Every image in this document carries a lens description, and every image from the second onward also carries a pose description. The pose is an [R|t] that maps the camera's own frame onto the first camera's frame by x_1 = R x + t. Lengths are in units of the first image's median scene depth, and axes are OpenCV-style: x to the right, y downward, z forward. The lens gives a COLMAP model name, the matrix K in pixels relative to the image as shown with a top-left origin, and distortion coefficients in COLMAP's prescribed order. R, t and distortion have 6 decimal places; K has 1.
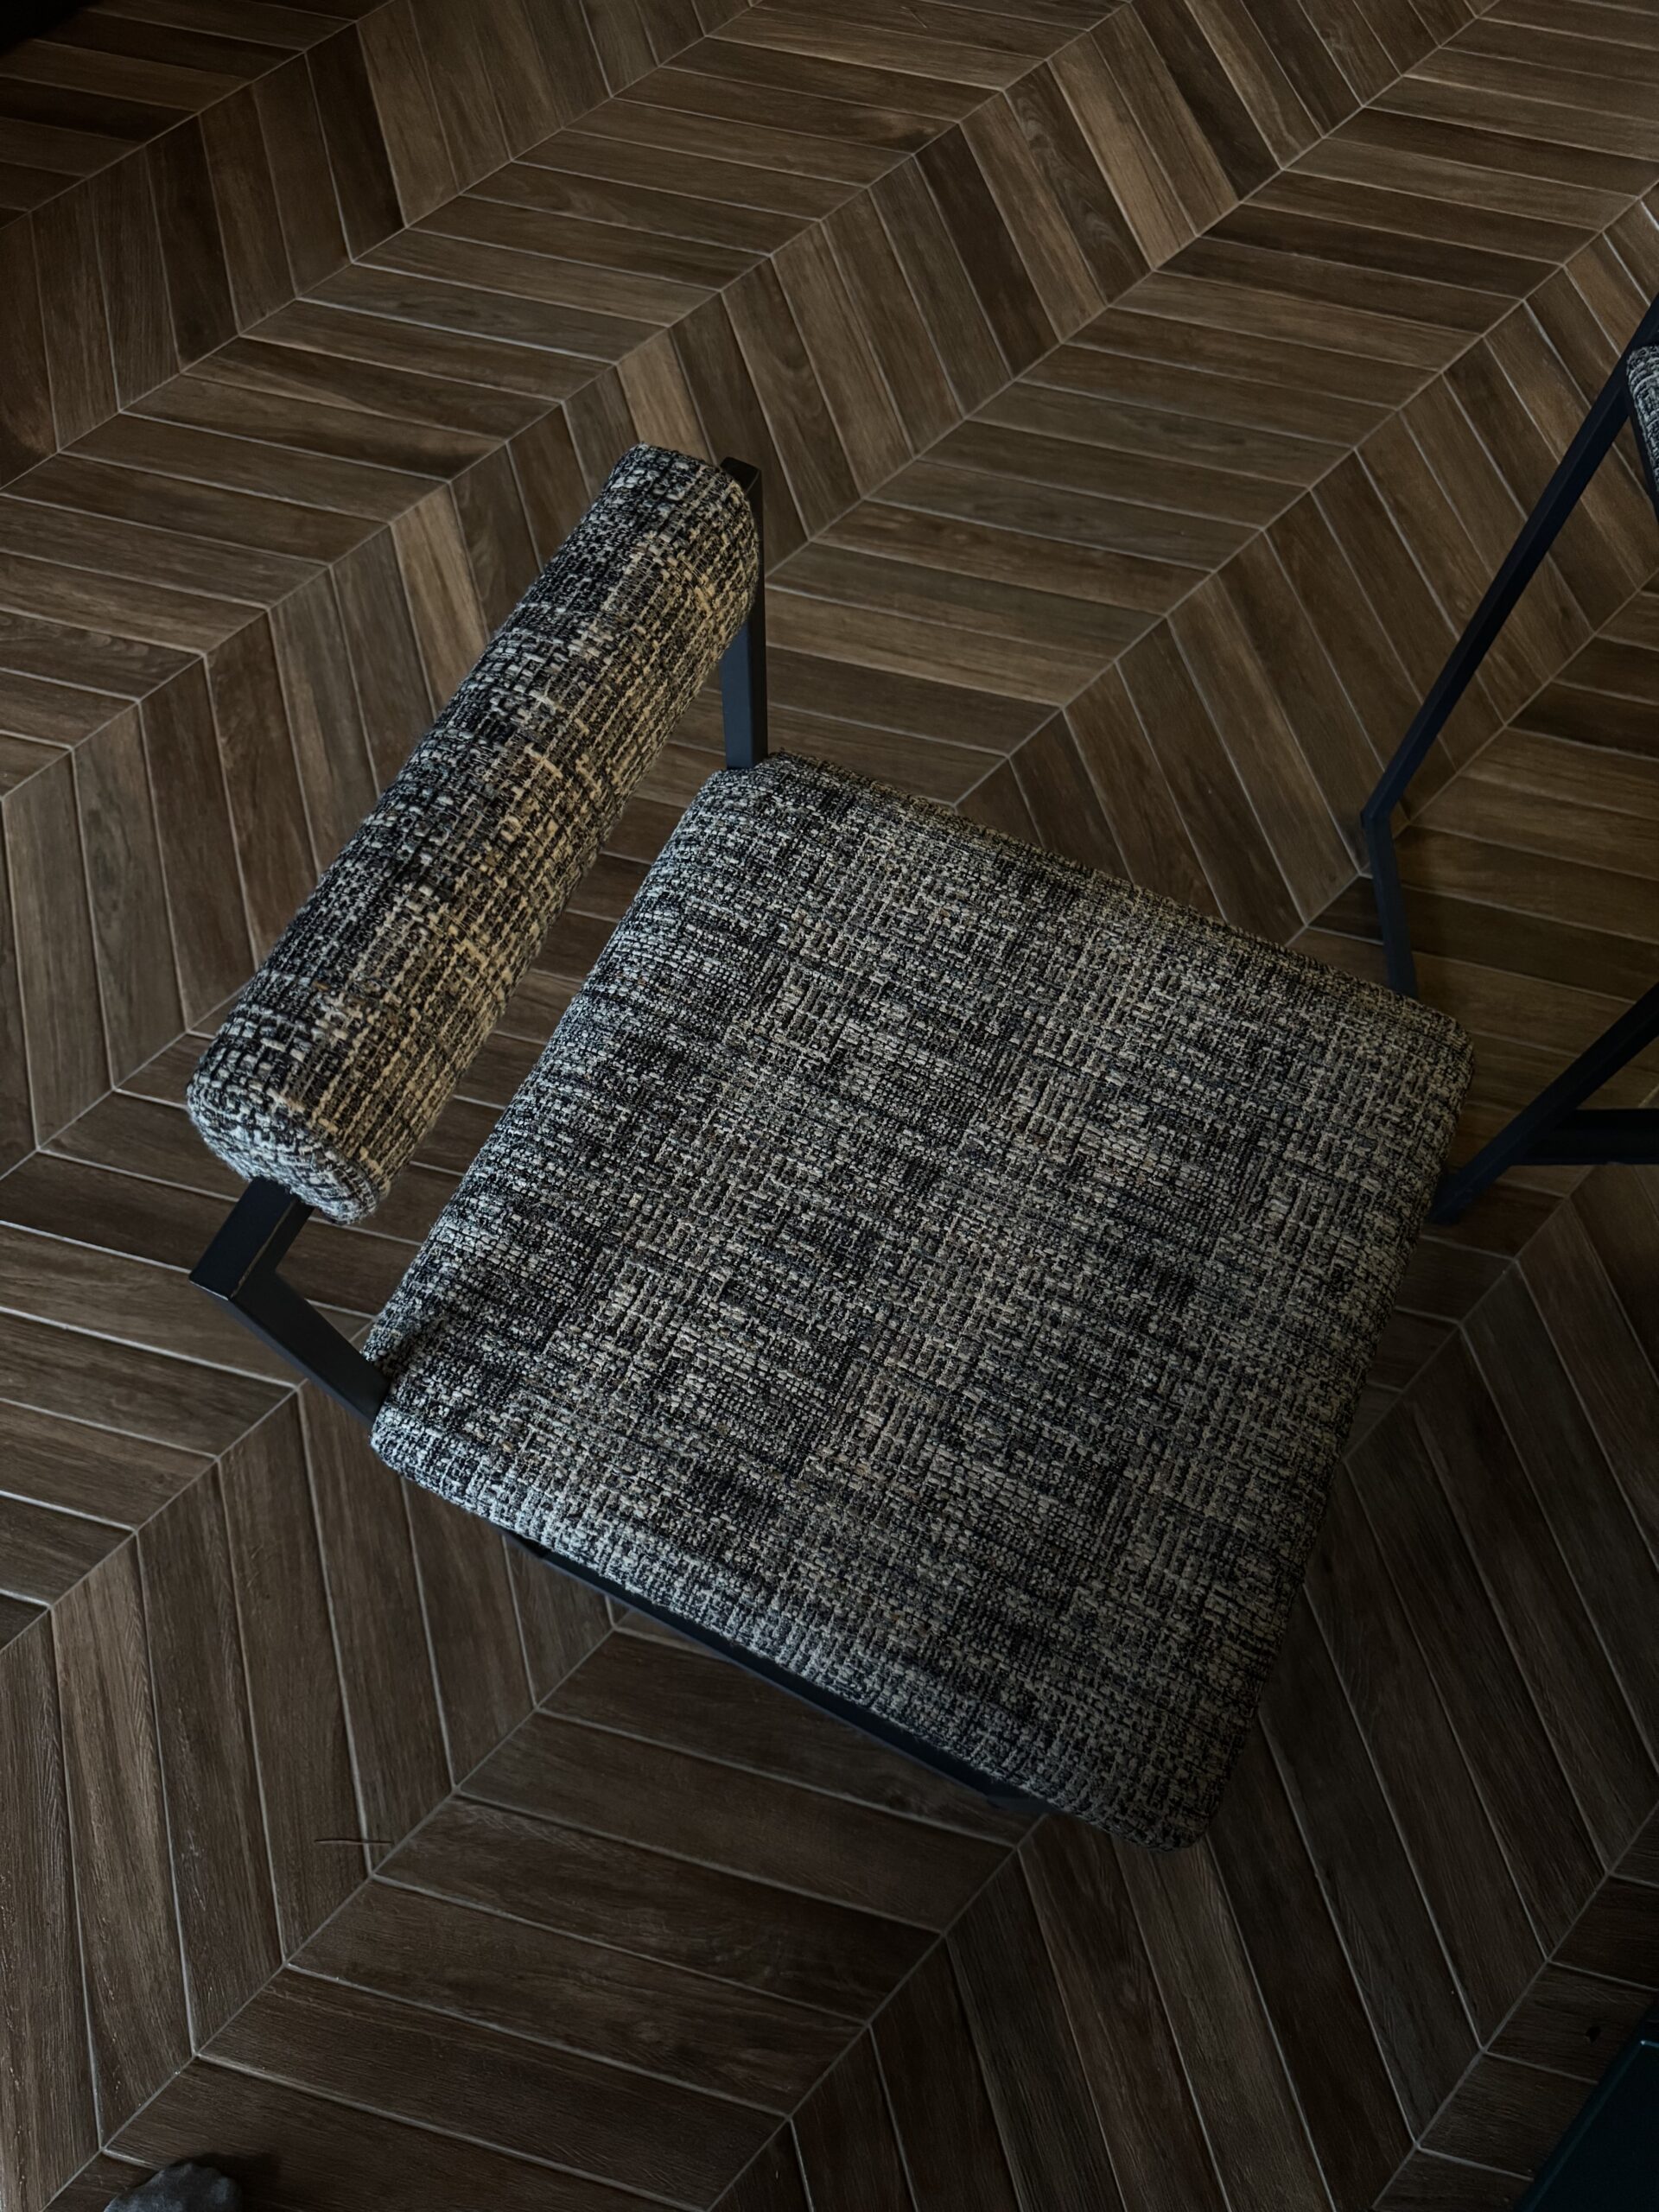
lens RADIAL K [[1530.1, 0, 829.5], [0, 1530.1, 1106.0], [0, 0, 1]] dist [0.132960, -0.000068]
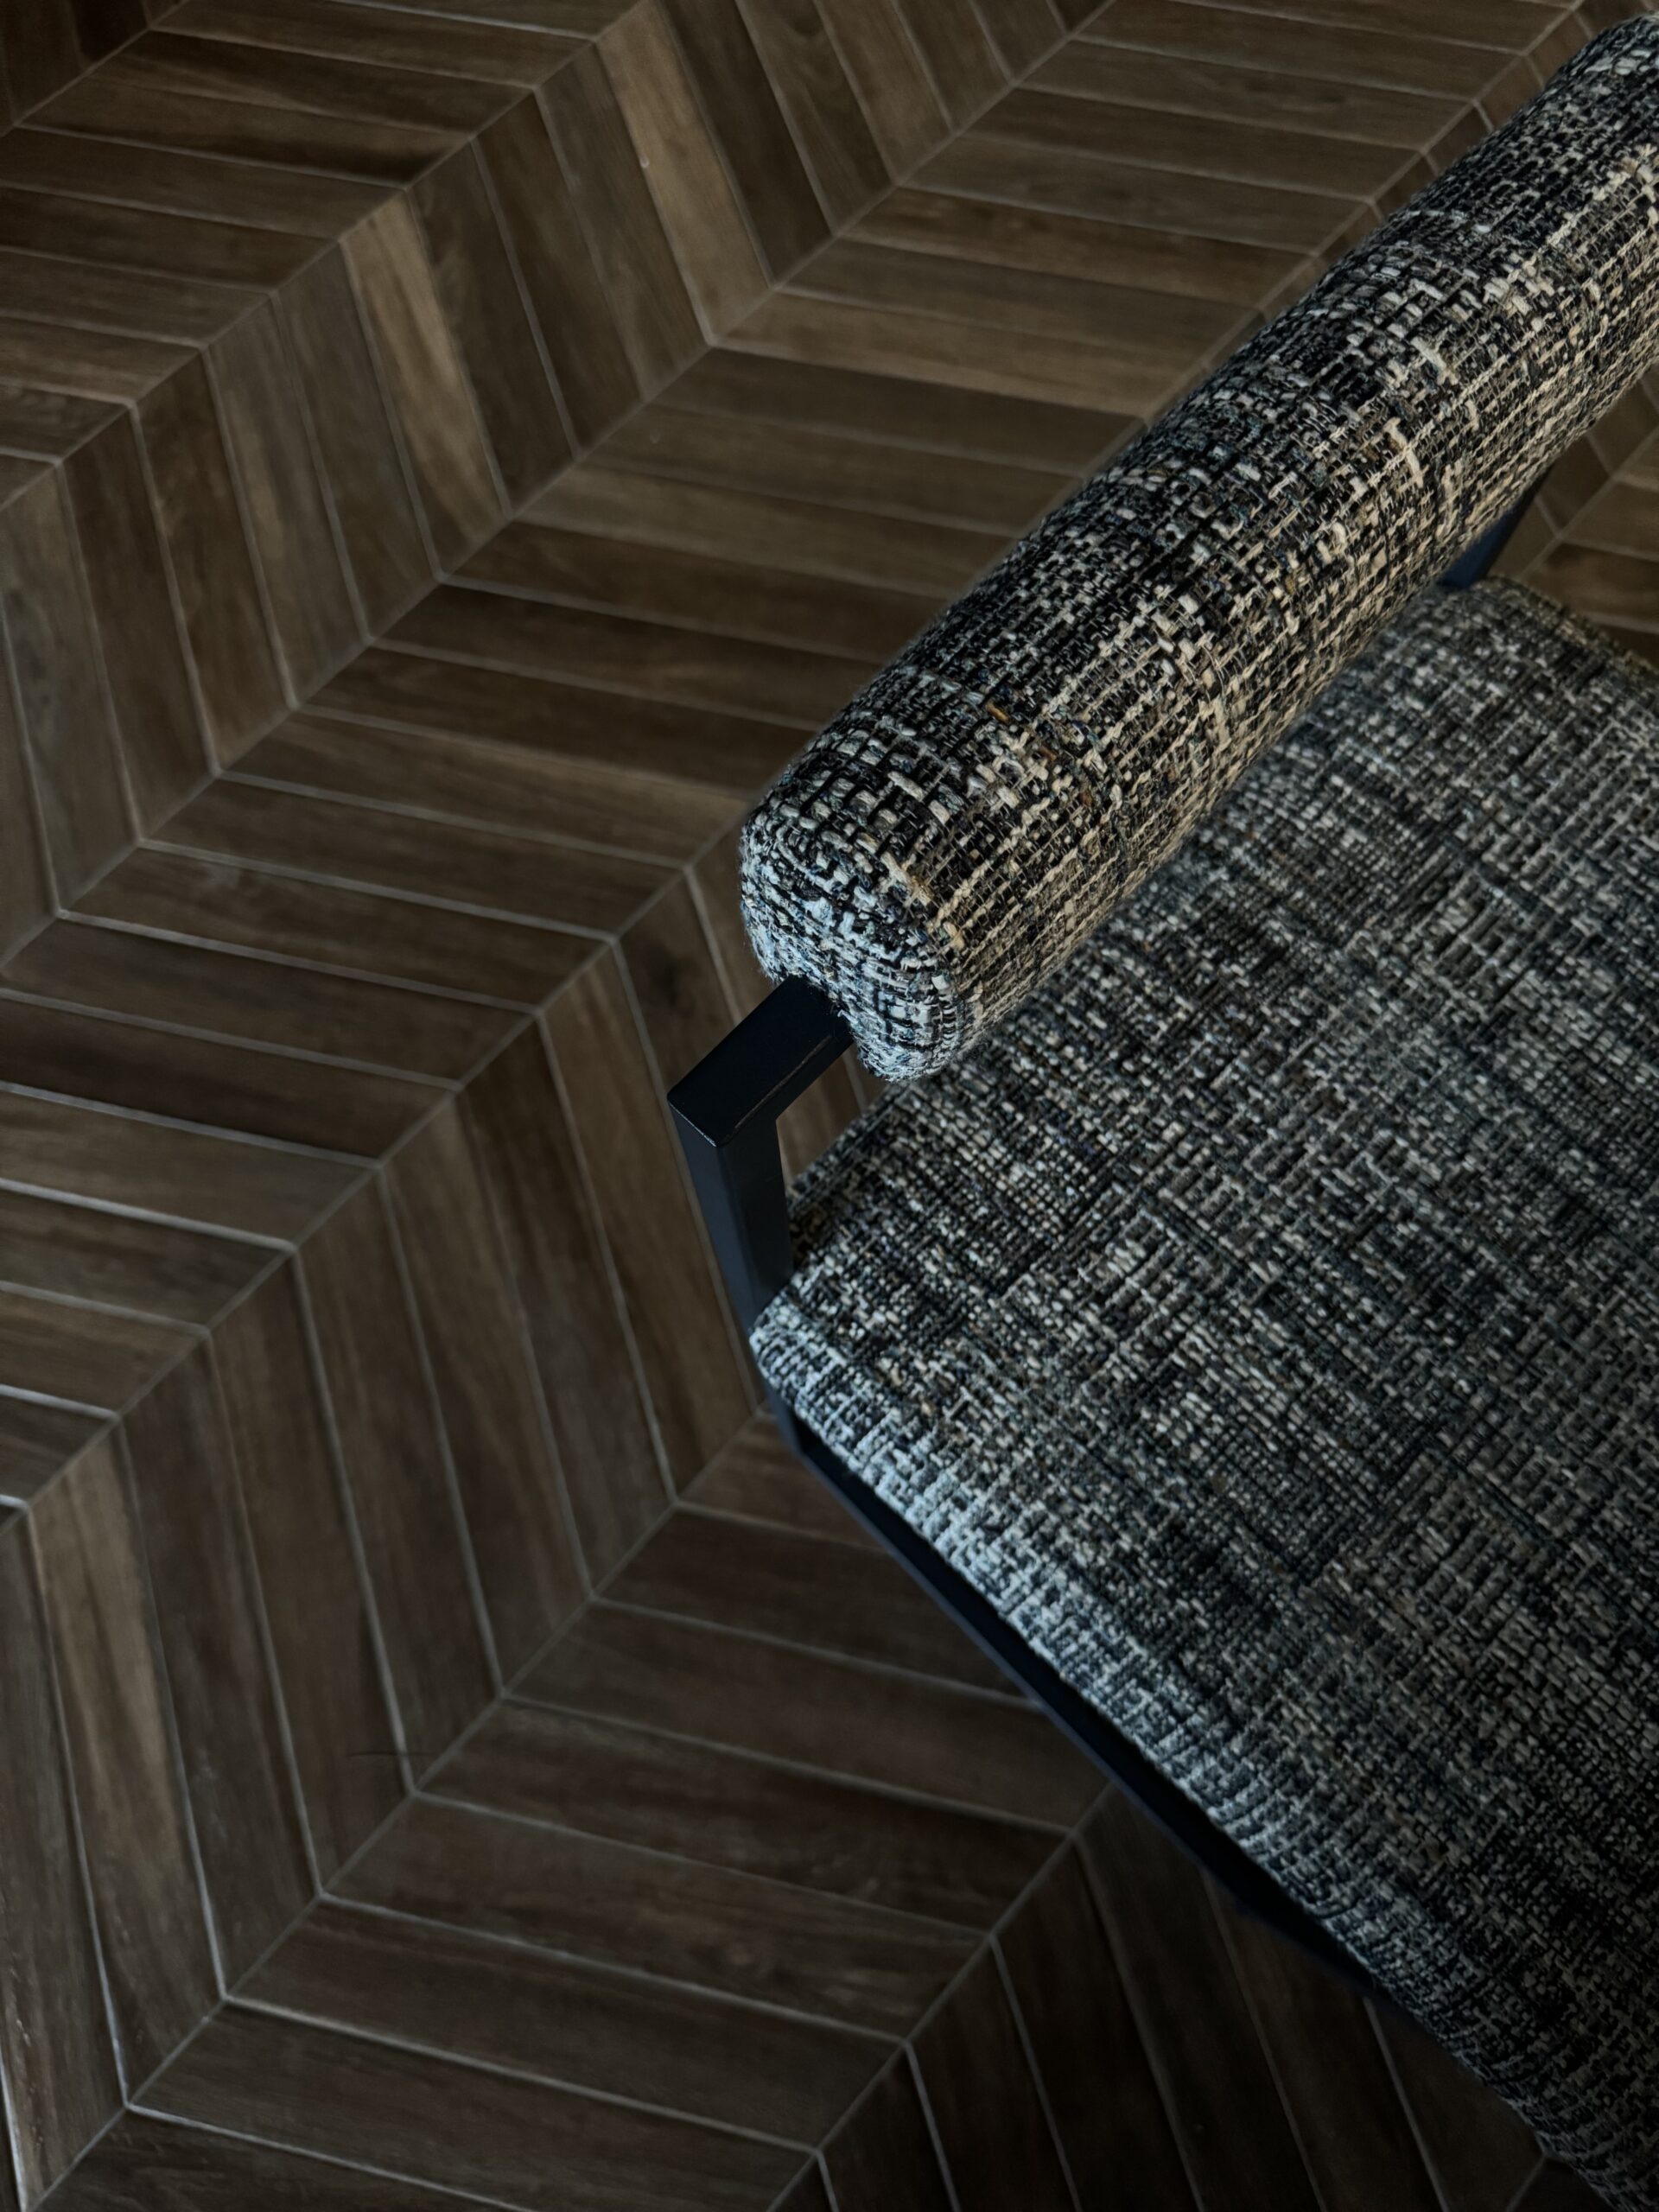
lens RADIAL K [[1556.6, 0, 829.5], [0, 1556.6, 1106.0], [0, 0, 1]] dist [0.032213, -0.095431]
pose [[0.945636, 0.296410, -0.133839, -0.201137], [-0.283340, 0.952876, 0.108377, 0.017947], [0.159656, -0.064564, 0.985059, 0.284929]]
